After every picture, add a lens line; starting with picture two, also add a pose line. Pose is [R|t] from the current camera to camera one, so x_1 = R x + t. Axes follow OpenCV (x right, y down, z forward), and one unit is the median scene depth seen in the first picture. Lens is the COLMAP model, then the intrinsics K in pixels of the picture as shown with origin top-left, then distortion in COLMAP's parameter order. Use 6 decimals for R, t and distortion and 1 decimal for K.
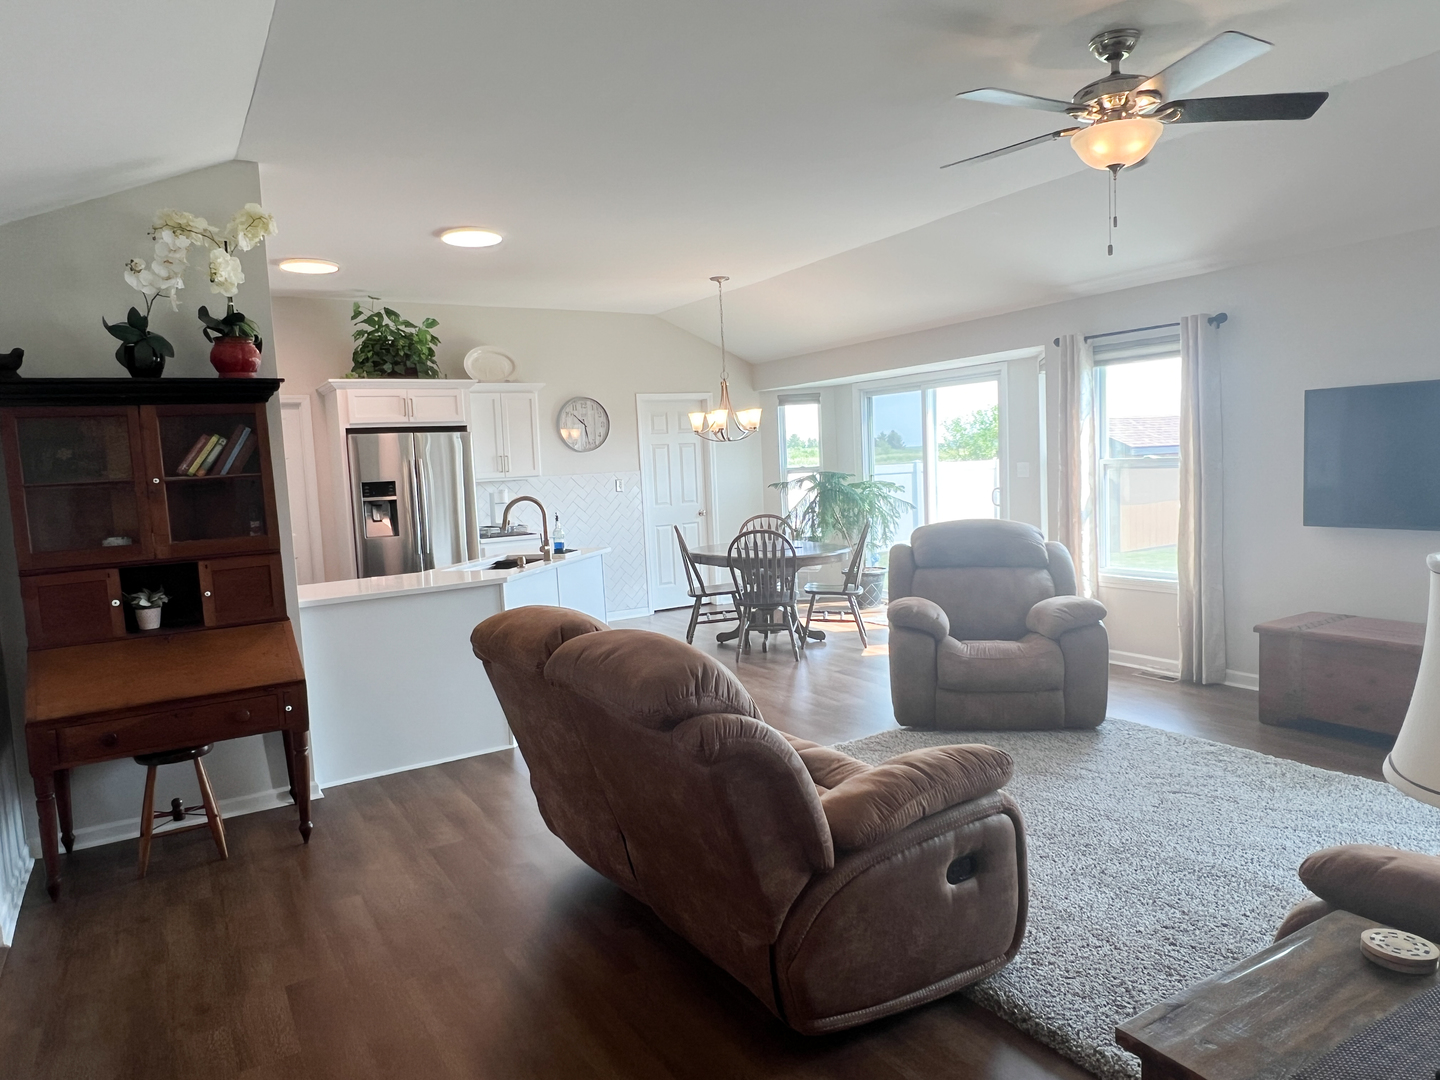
lens RADIAL K [[926.4, 0, 713.0], [0, 926.4, 543.5], [0, 0, 1]] dist [-0.000413, -0.003209]
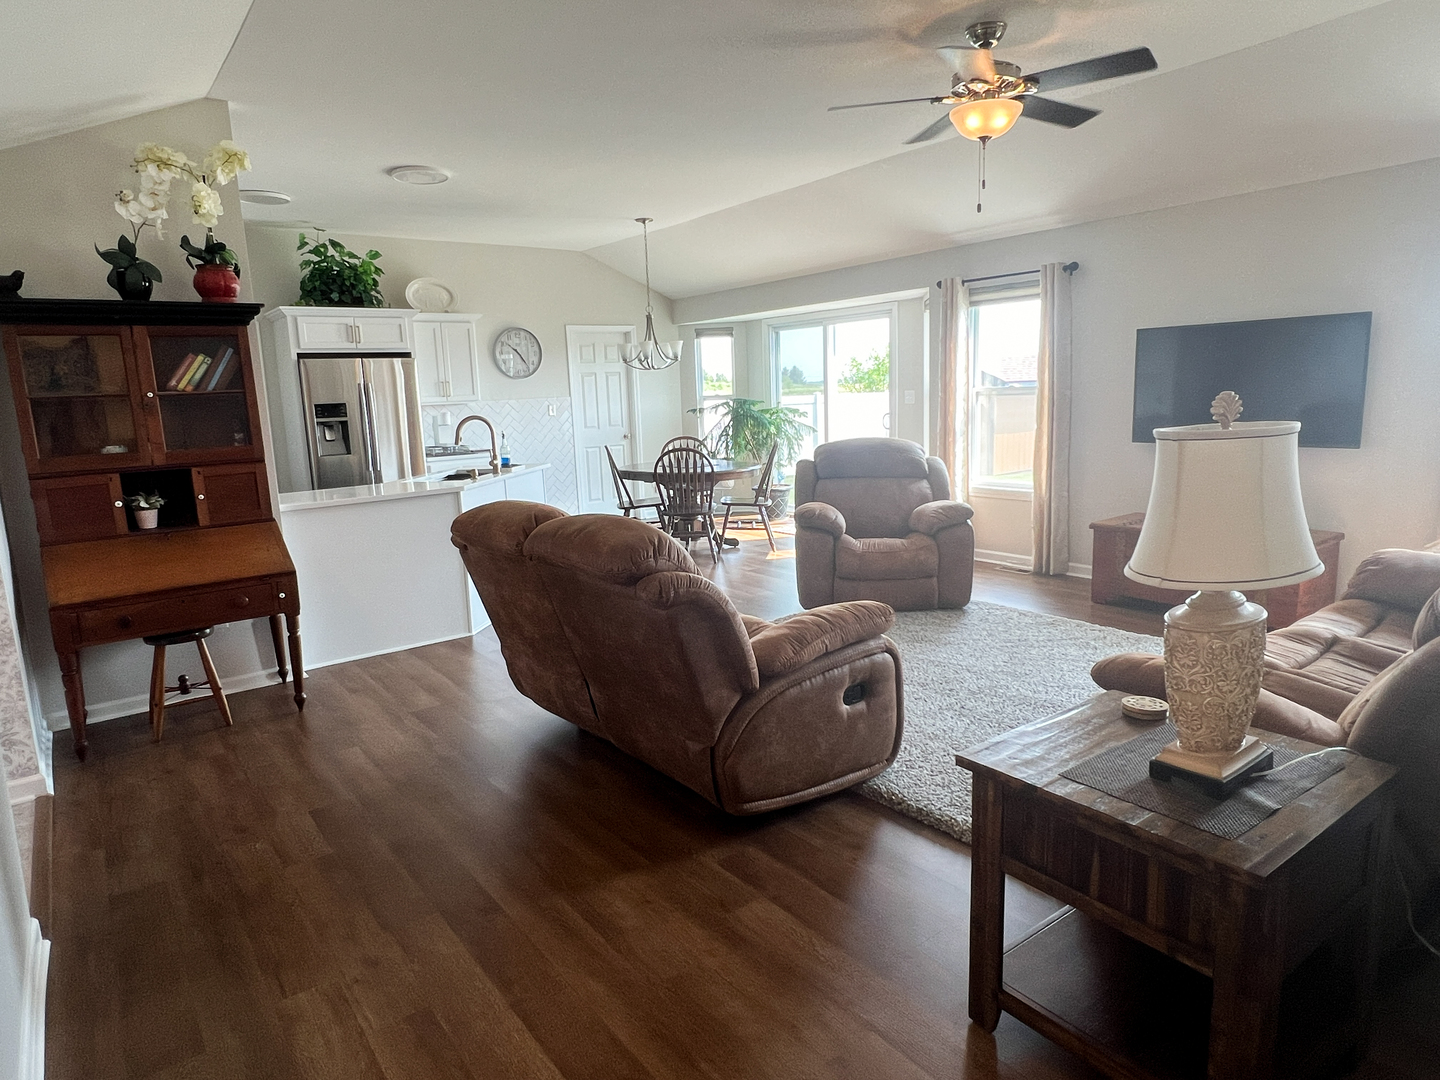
lens RADIAL K [[868.0, 0, 710.9], [0, 868.0, 536.9], [0, 0, 1]] dist [0.000936, 0.000548]
pose [[0.995309, -0.007973, 0.096417, -0.030257], [0.000802, 0.997244, 0.074184, 0.024739], [-0.096742, -0.073759, 0.992573, -0.110711]]
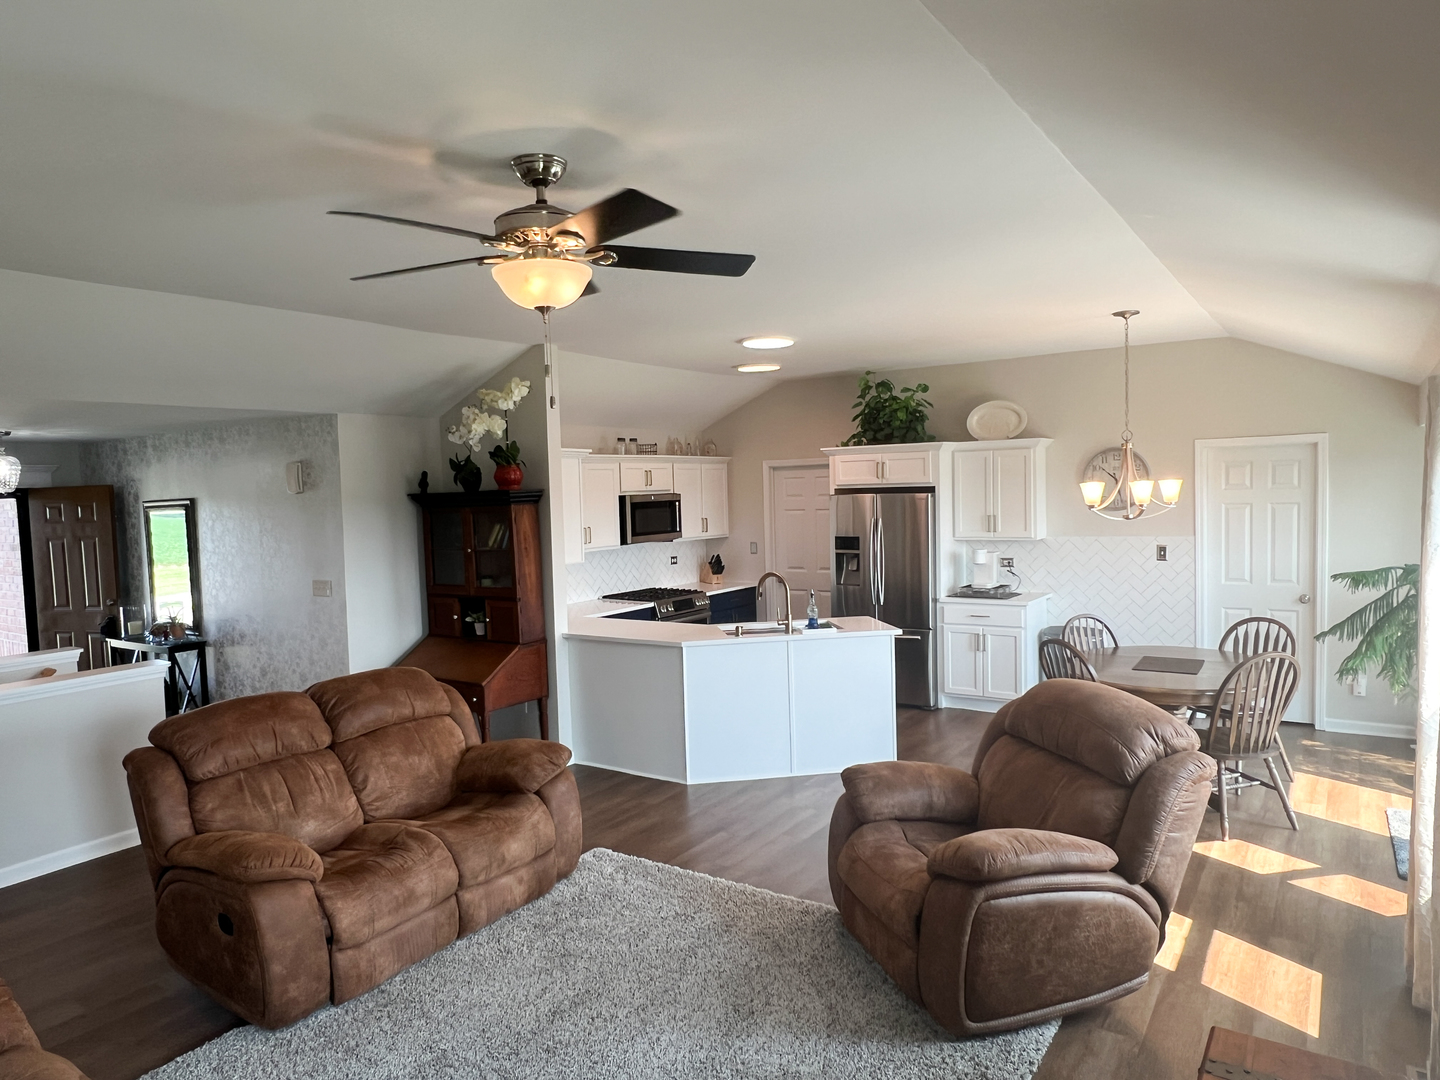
lens RADIAL K [[926.4, 0, 713.0], [0, 926.4, 543.5], [0, 0, 1]] dist [-0.000413, -0.003209]
pose [[0.405210, 0.091395, -0.909644, 1.088992], [-0.072731, 0.995059, 0.067578, -0.219108], [0.911326, 0.038776, 0.409856, 0.672531]]
